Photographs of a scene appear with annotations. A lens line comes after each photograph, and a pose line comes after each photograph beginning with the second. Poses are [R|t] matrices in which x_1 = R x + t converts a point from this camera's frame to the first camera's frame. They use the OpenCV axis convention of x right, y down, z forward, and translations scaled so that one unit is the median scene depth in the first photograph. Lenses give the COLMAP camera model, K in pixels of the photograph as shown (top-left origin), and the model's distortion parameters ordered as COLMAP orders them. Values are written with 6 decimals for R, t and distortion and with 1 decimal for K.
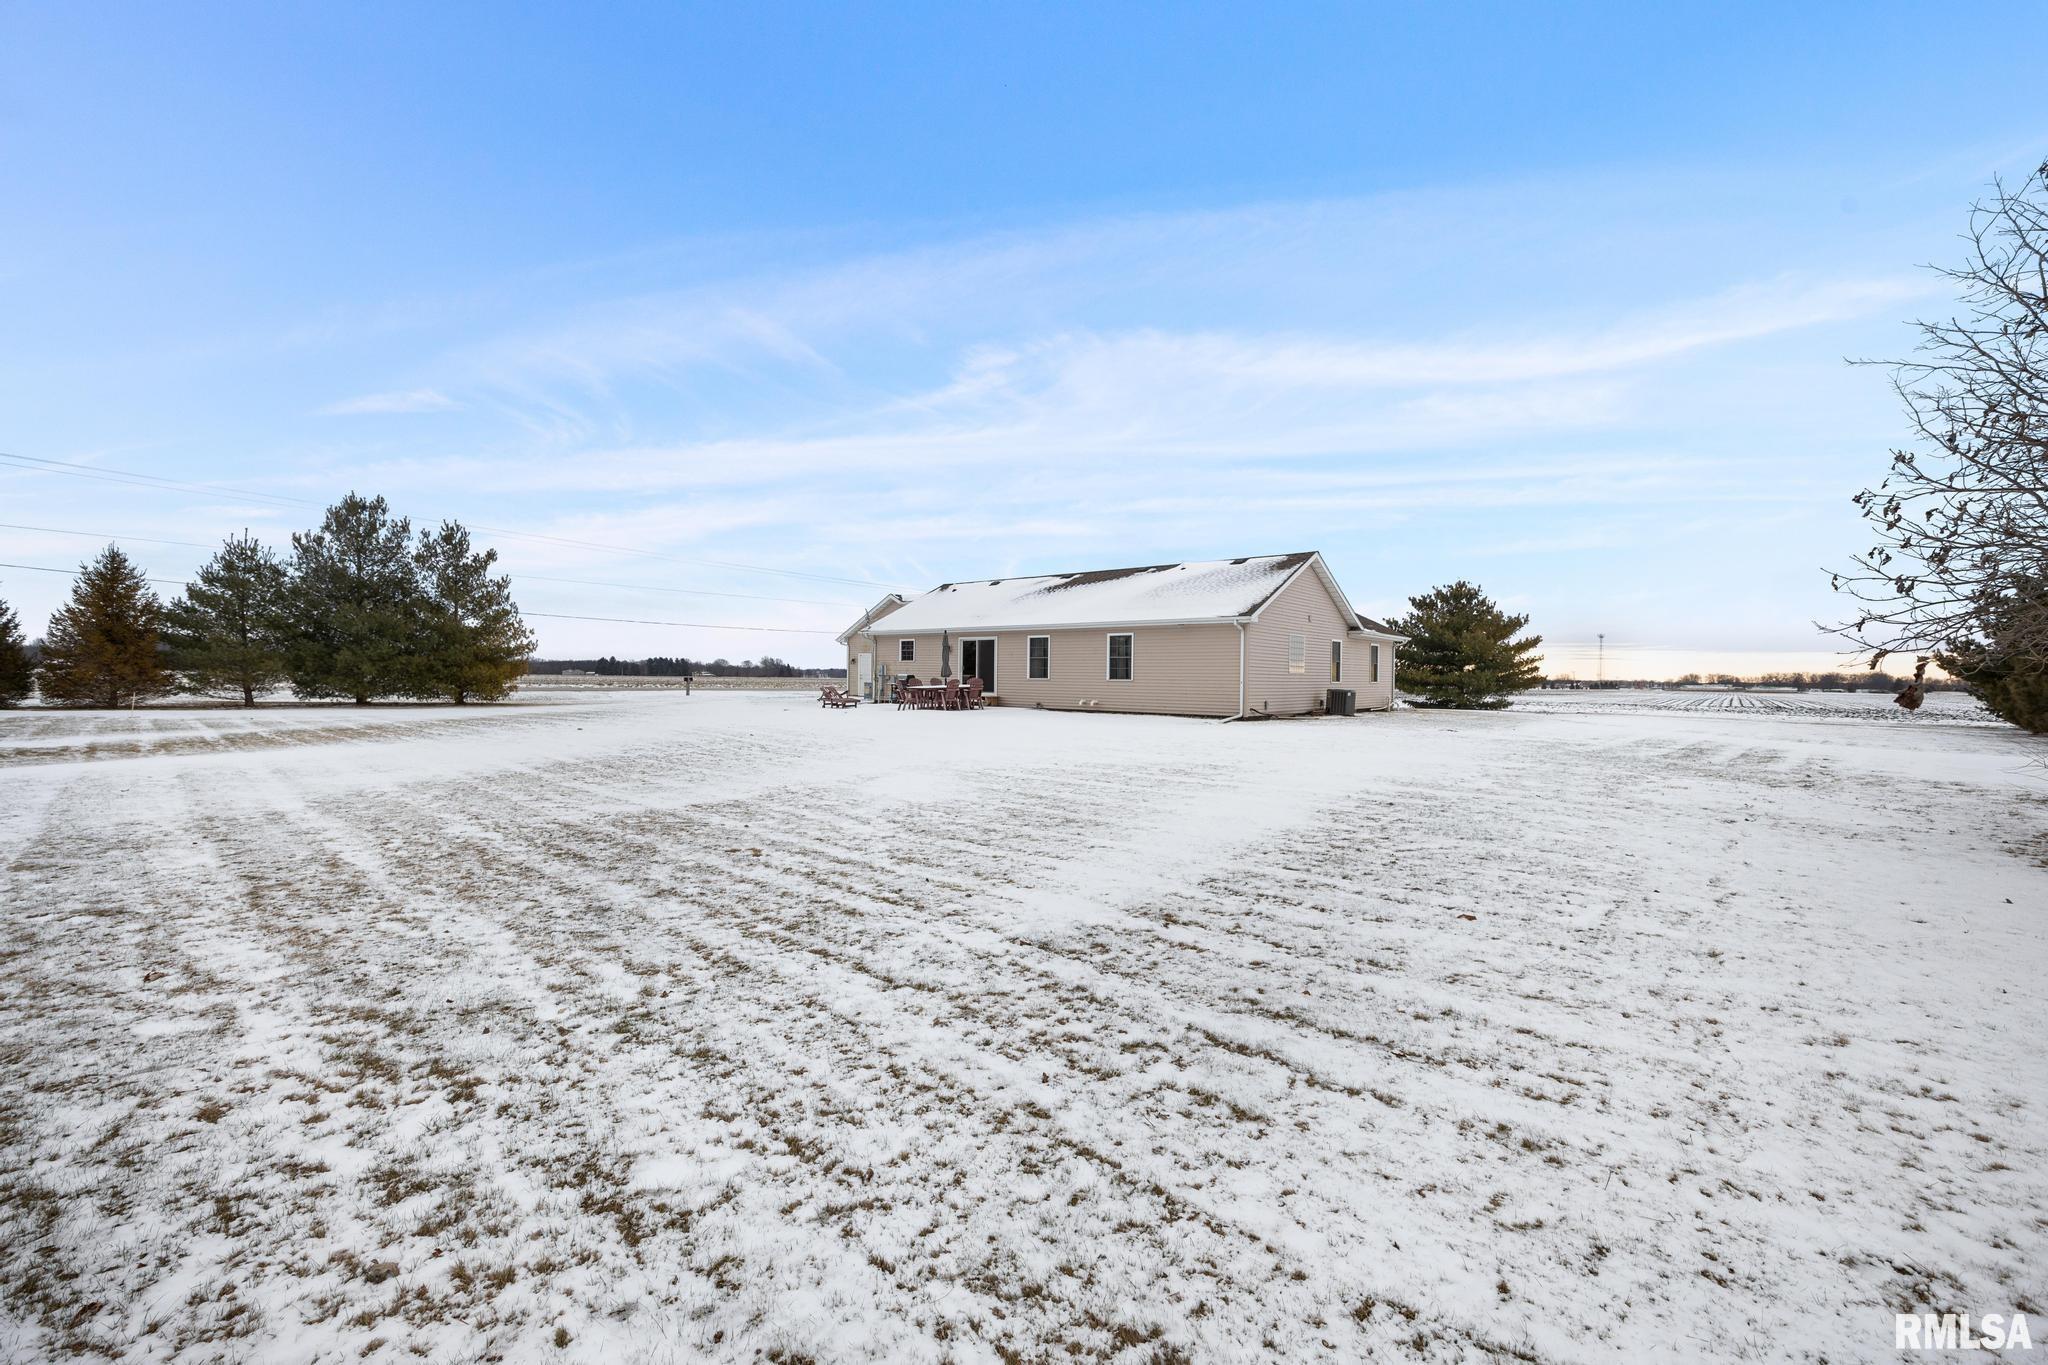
lens RADIAL K [[828.0, 0, 1017.0], [0, 828.0, 678.9], [0, 0, 1]] dist [0.000690, -0.000116]
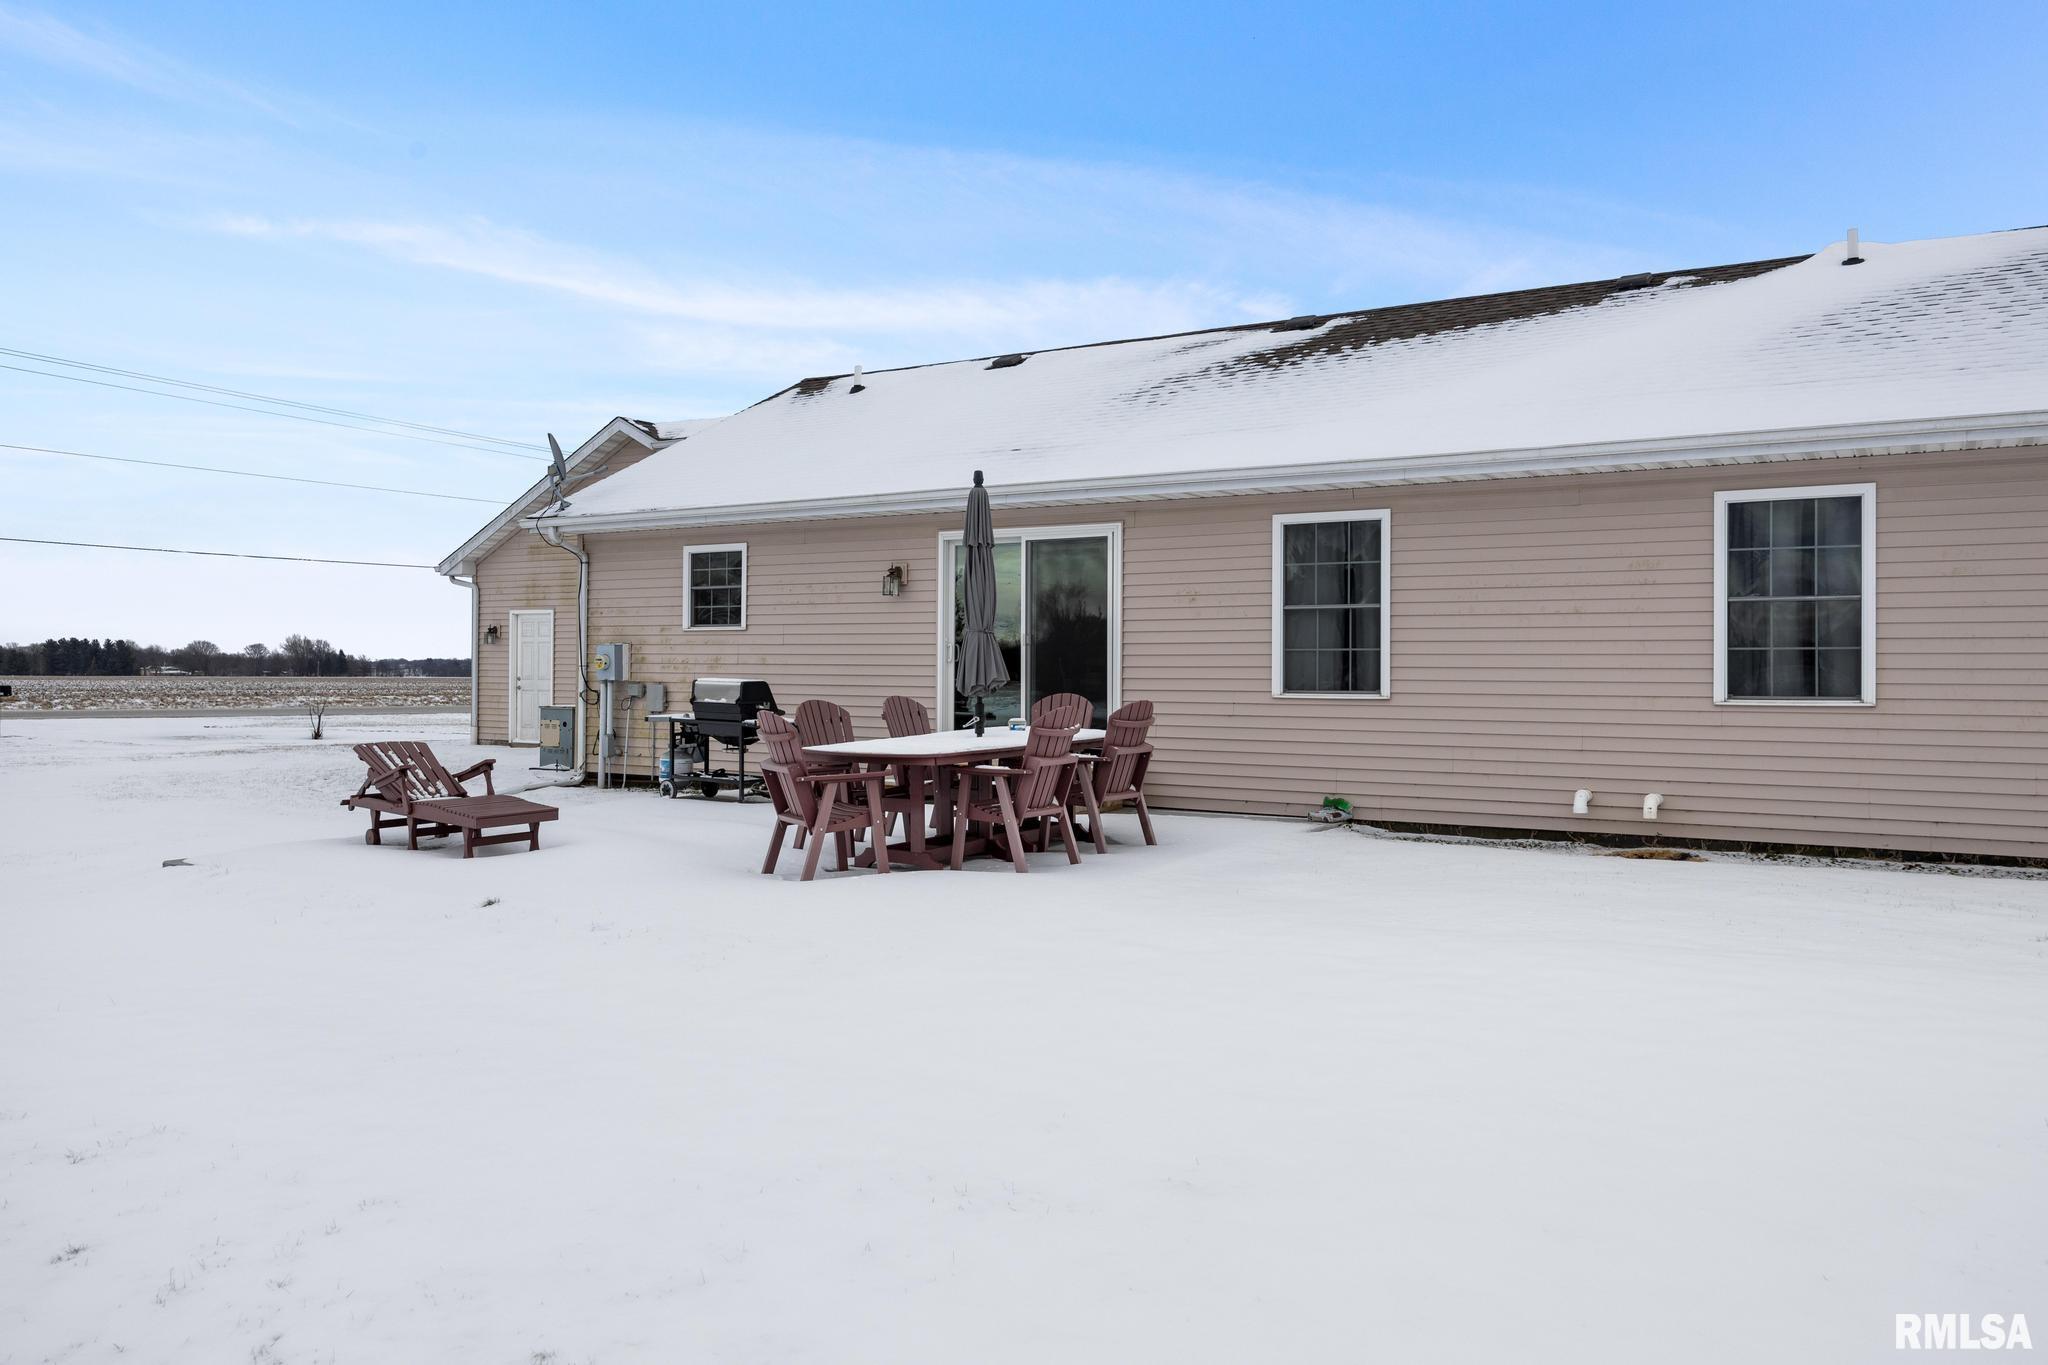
lens RADIAL K [[1468.0, 0, 1028.7], [0, 1468.0, 673.5], [0, 0, 1]] dist [-0.009574, -0.001497]
pose [[0.986259, -0.007542, 0.165033, -0.123916], [0.007610, 0.999971, 0.000222, -0.007311], [-0.165030, 0.001037, 0.986288, 0.579345]]
